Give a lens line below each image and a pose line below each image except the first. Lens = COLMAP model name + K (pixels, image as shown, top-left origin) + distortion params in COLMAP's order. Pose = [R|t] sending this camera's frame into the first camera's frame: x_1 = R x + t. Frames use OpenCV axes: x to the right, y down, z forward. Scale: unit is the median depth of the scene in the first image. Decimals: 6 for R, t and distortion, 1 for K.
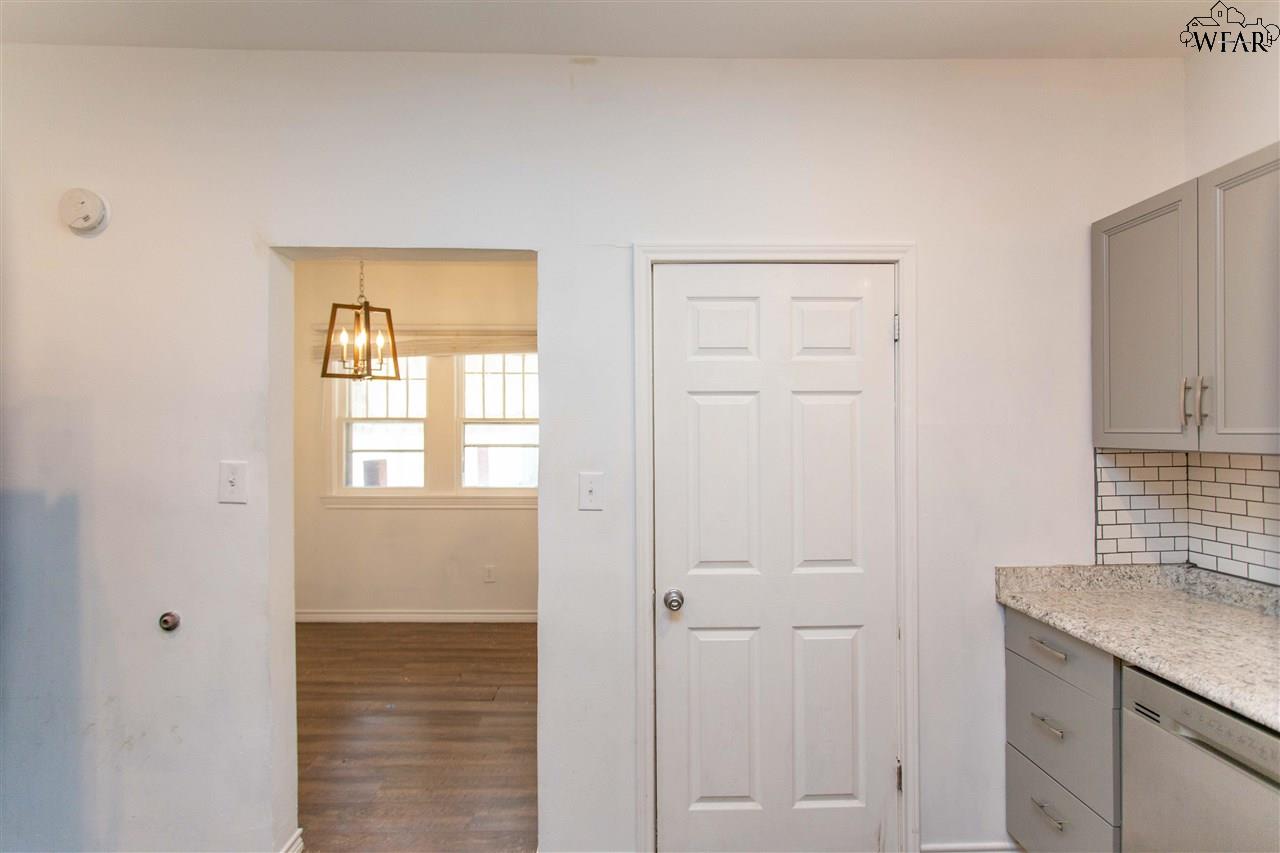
lens RADIAL K [[614.6, 0, 636.5], [0, 614.6, 434.3], [0, 0, 1]] dist [0.000486, 0.002999]
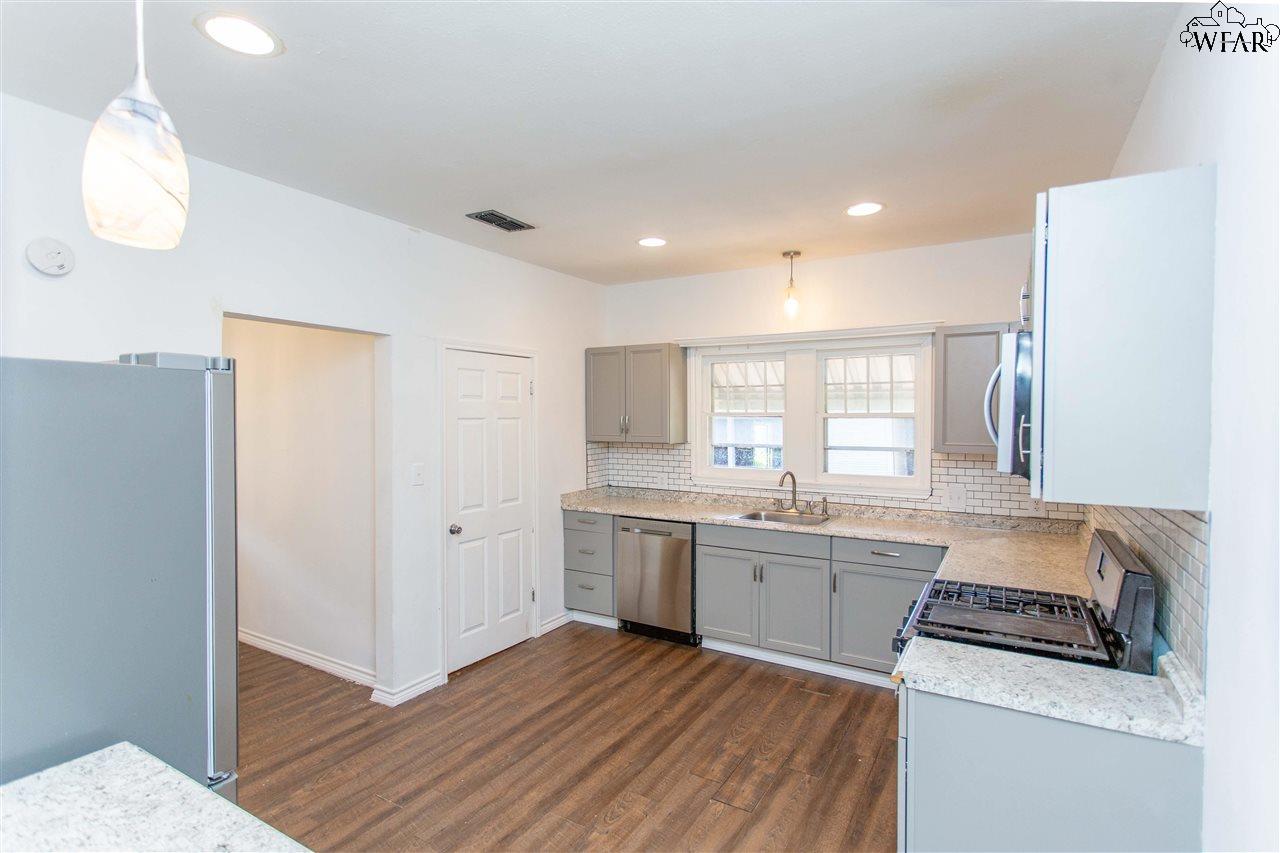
lens RADIAL K [[614.6, 0, 641.9], [0, 614.6, 424.1], [0, 0, 1]] dist [0.000486, 0.002999]
pose [[0.529327, -0.007281, 0.848387, -1.209797], [0.001707, 0.999970, 0.007516, -0.063765], [-0.848416, -0.002530, 0.529323, -0.474335]]
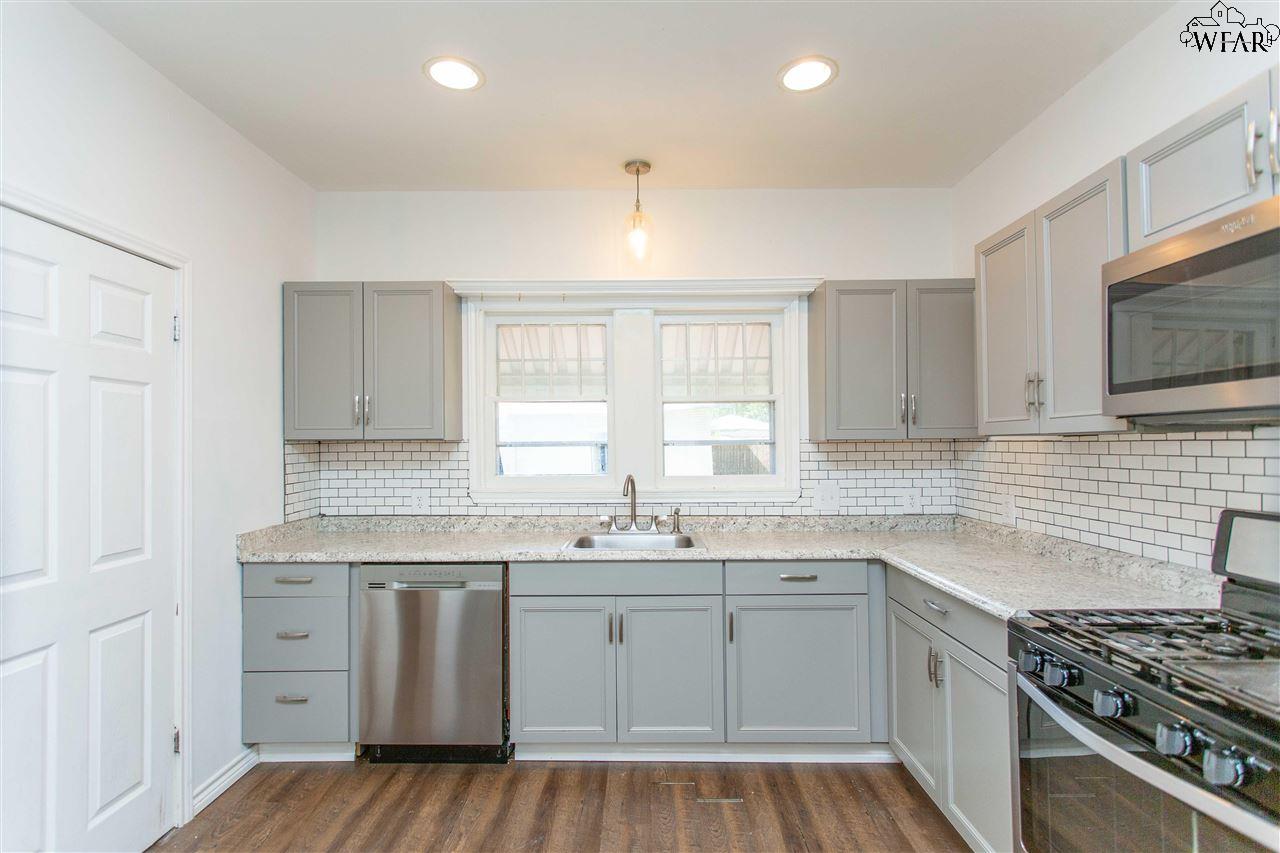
lens RADIAL K [[614.6, 0, 638.8], [0, 614.6, 433.9], [0, 0, 1]] dist [0.000486, 0.002999]
pose [[0.031288, 0.019418, 0.999322, -0.644413], [0.011519, 0.999738, -0.019787, 0.045434], [-0.999444, 0.012130, 0.031056, 0.144834]]
